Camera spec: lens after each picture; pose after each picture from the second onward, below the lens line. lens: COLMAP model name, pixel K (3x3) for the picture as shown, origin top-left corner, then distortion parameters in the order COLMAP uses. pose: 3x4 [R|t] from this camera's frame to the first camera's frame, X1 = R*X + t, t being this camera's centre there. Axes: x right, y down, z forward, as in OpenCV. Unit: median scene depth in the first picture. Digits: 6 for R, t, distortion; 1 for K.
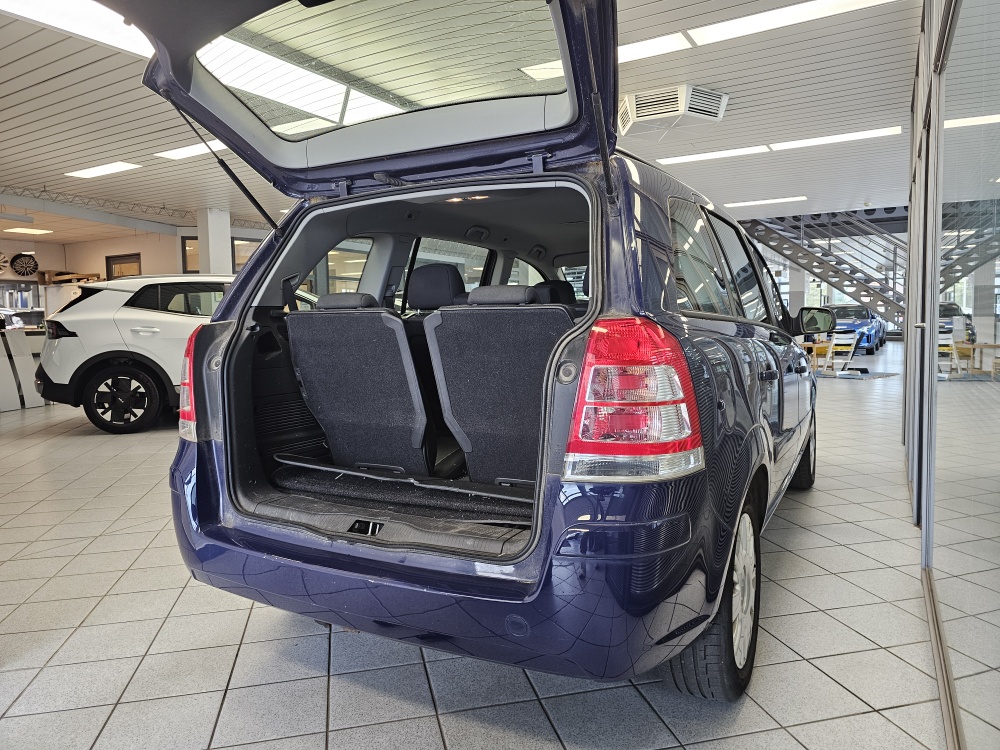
lens RADIAL K [[677.2, 0, 500.6], [0, 677.2, 366.0], [0, 0, 1]] dist [0.039920, -0.046185]
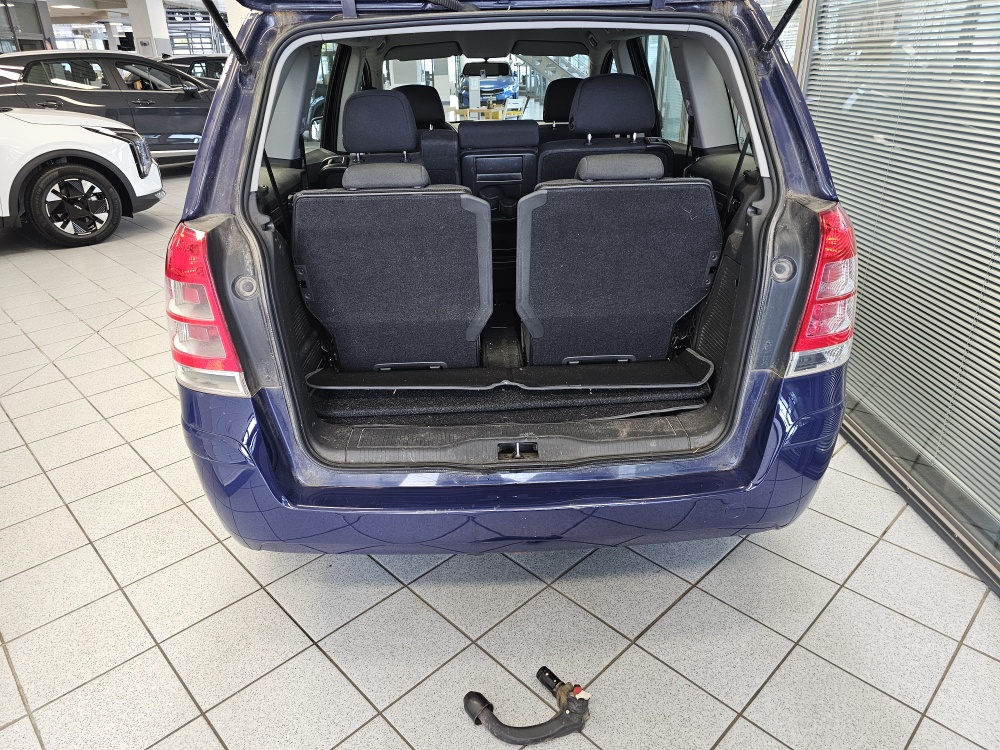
lens RADIAL K [[675.9, 0, 500.7], [0, 675.9, 382.8], [0, 0, 1]] dist [0.068222, -0.045498]
pose [[0.865223, -0.222063, 0.449531, -0.539356], [0.048314, 0.929326, 0.366087, -0.161519], [-0.499055, -0.295028, 0.814802, 0.262729]]
